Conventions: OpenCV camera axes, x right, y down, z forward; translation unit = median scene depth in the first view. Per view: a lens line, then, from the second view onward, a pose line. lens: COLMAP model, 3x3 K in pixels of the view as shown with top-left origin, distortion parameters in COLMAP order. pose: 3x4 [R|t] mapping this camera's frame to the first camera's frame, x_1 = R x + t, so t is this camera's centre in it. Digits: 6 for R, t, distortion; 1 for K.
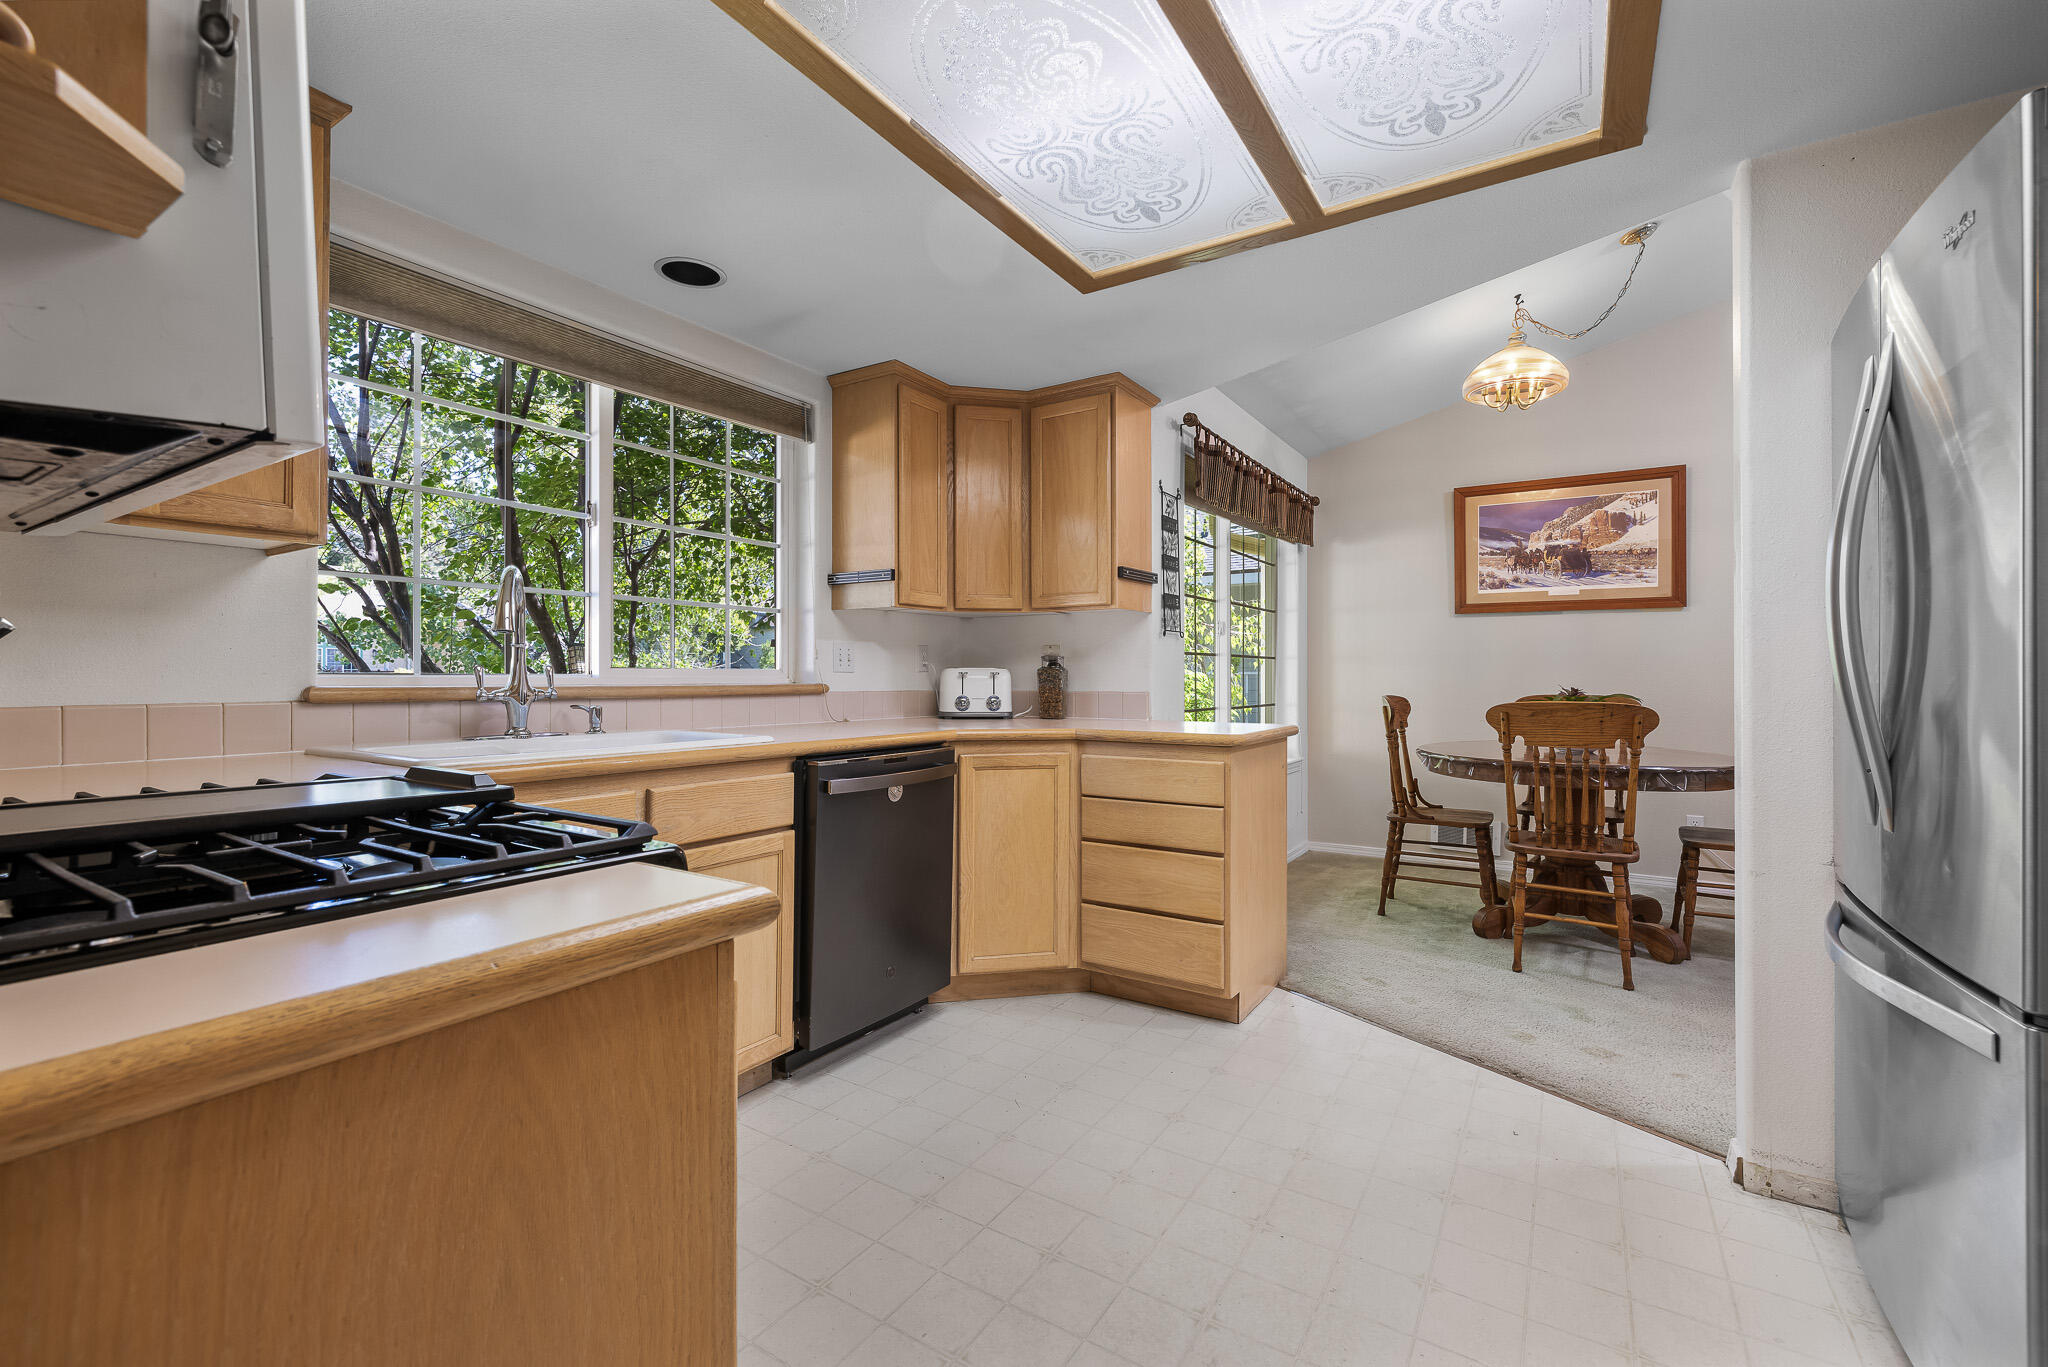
lens RADIAL K [[871.1, 0, 1015.3], [0, 871.1, 670.4], [0, 0, 1]] dist [0.002301, -0.000351]
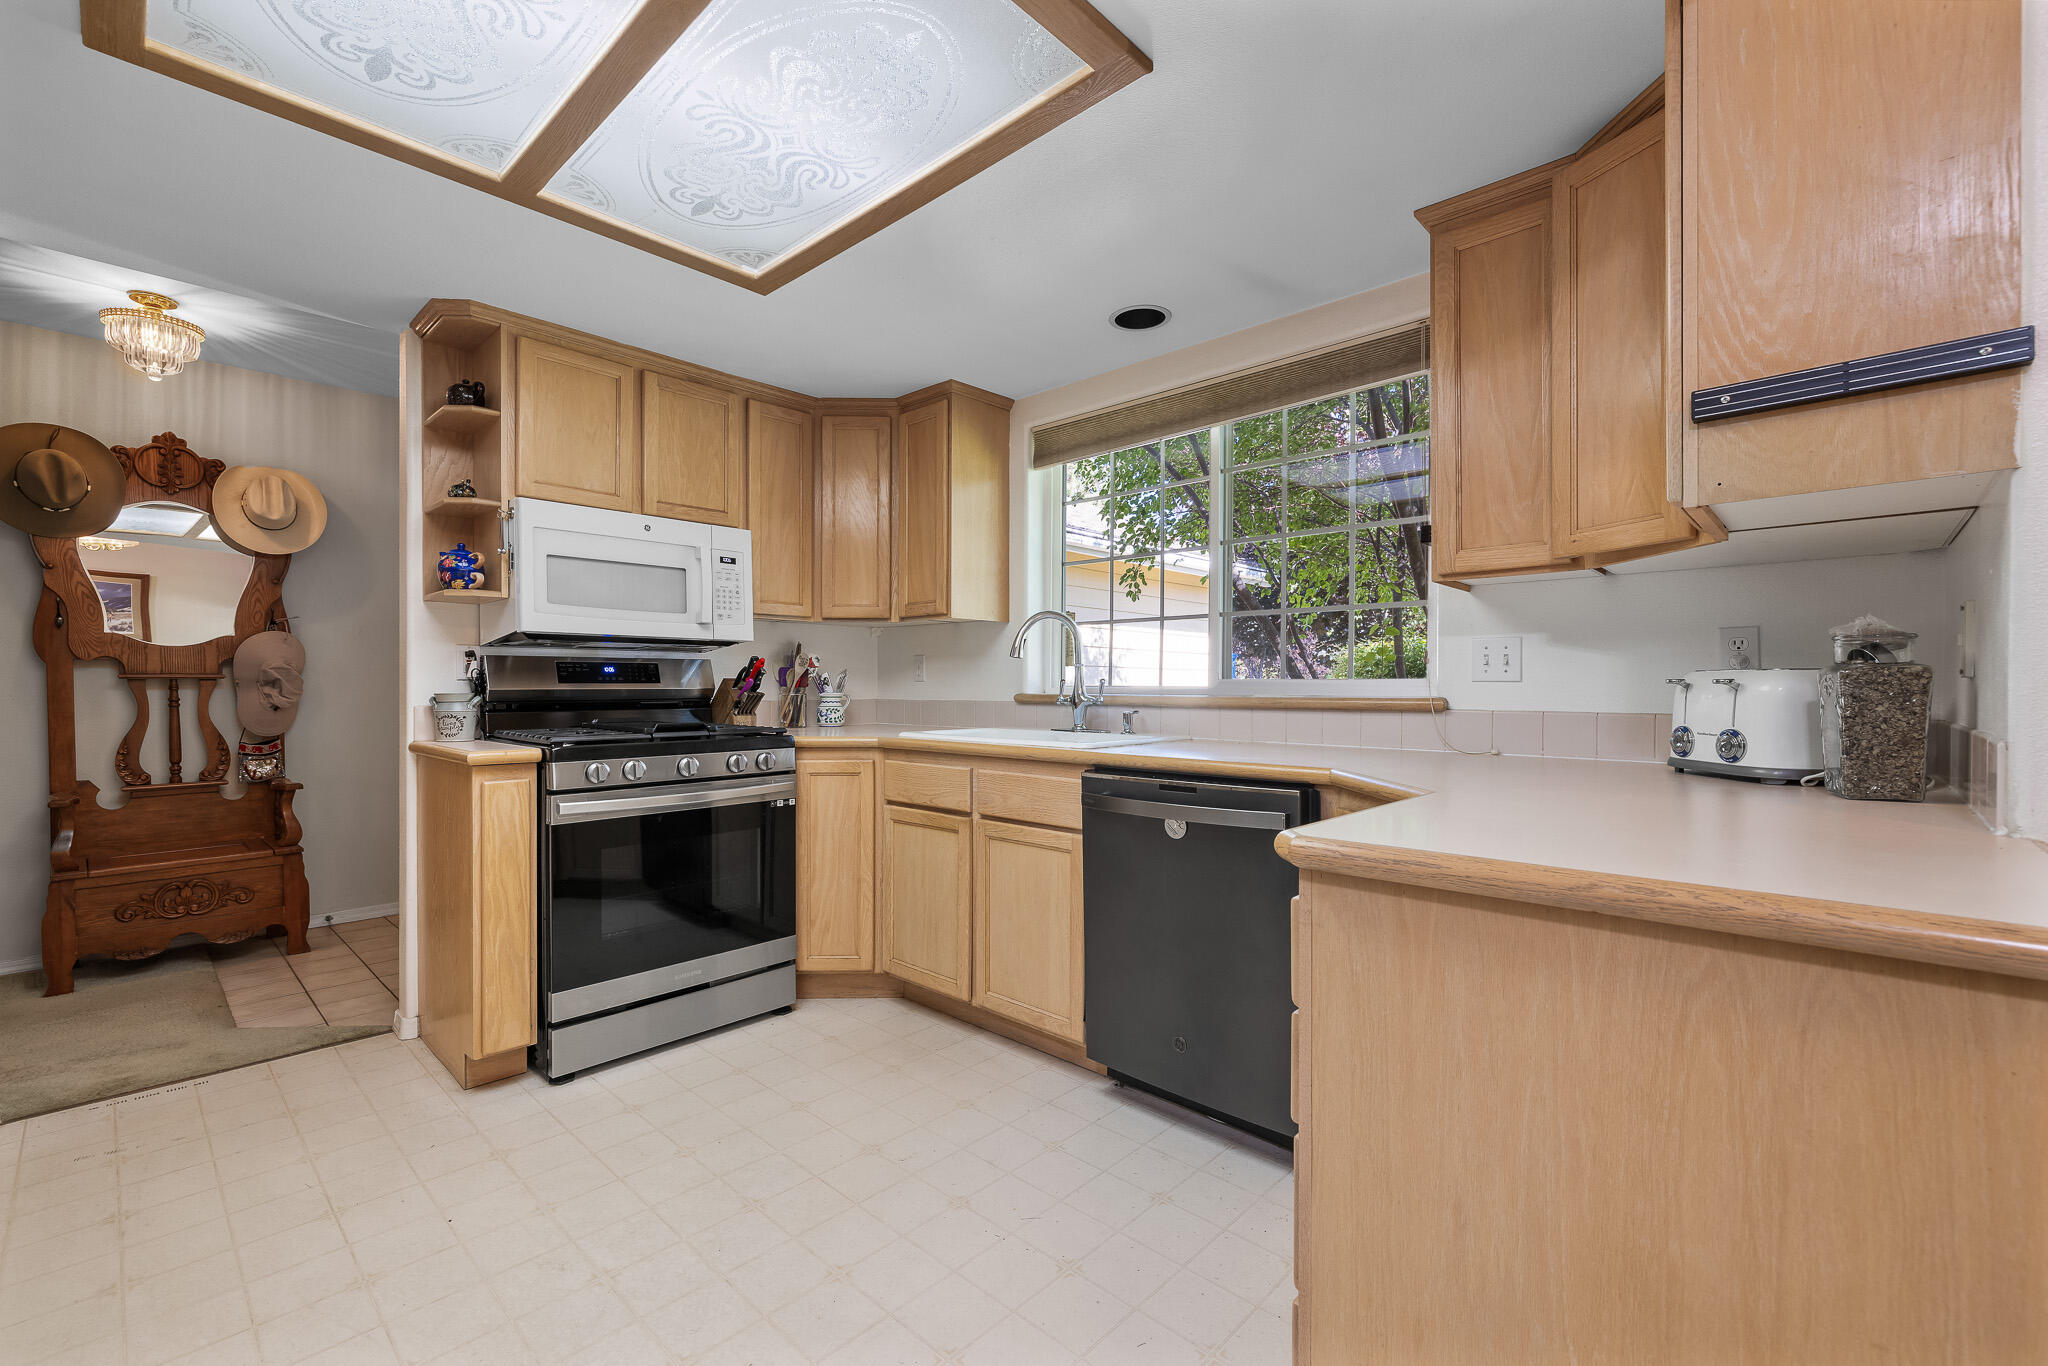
lens RADIAL K [[871.1, 0, 1021.2], [0, 871.1, 690.0], [0, 0, 1]] dist [0.002301, -0.000351]
pose [[-0.181376, 0.002385, -0.983411, 0.393889], [0.007186, 0.999974, 0.001100, 0.004292], [0.983388, -0.006867, -0.181388, 0.565874]]
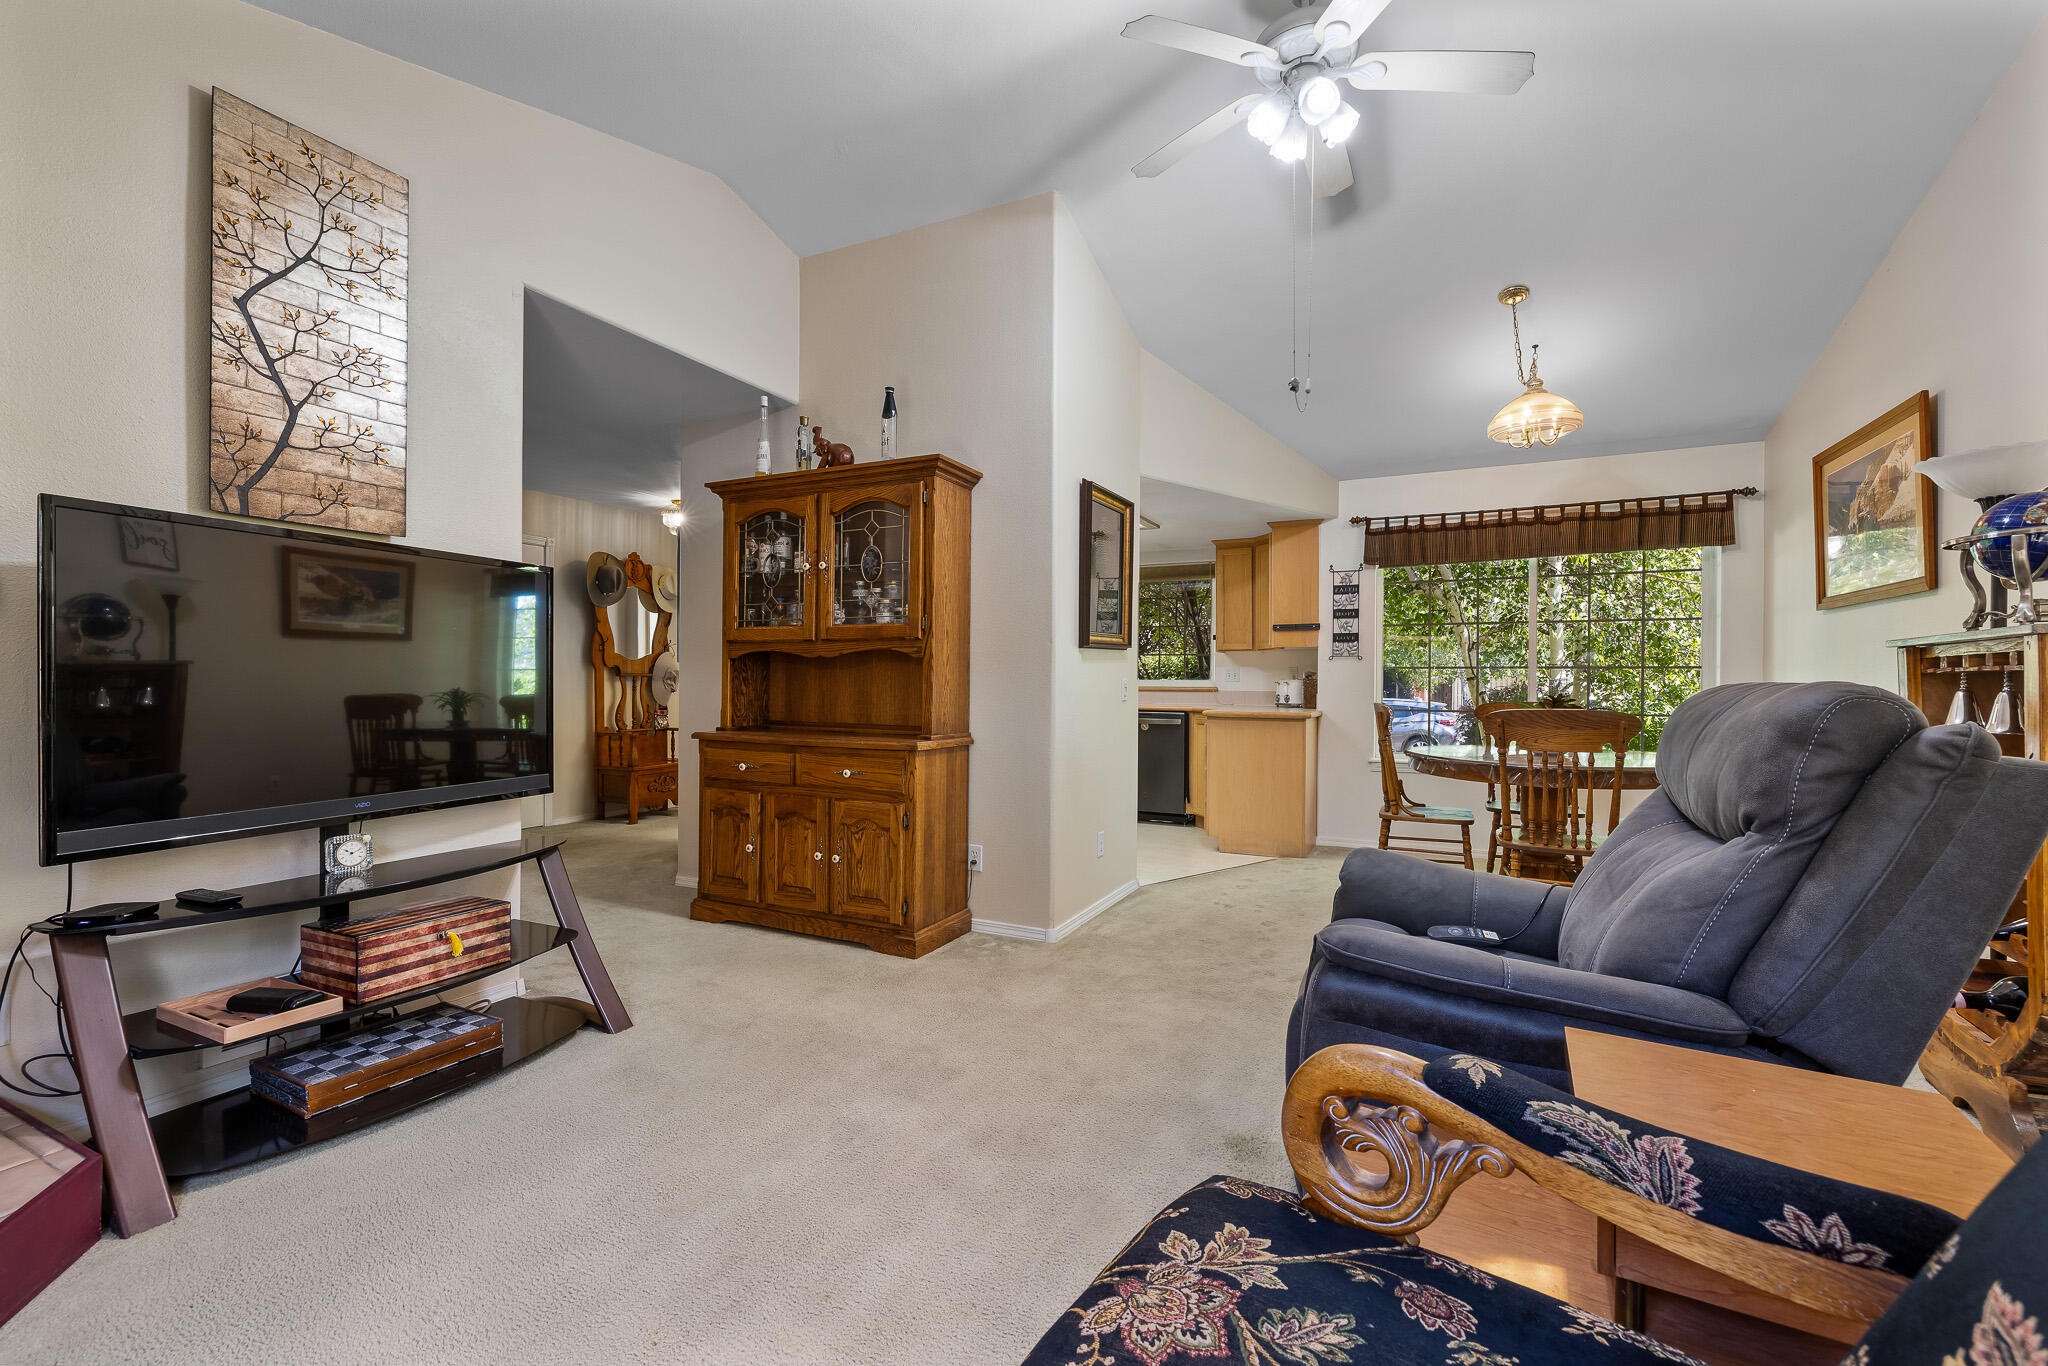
lens RADIAL K [[871.1, 0, 1012.0], [0, 871.1, 682.9], [0, 0, 1]] dist [0.002301, -0.000351]
pose [[0.100239, 0.002176, -0.994961, 1.388047], [0.002547, 0.999994, 0.002443, -0.001116], [0.994960, -0.002779, 0.100233, 0.186716]]
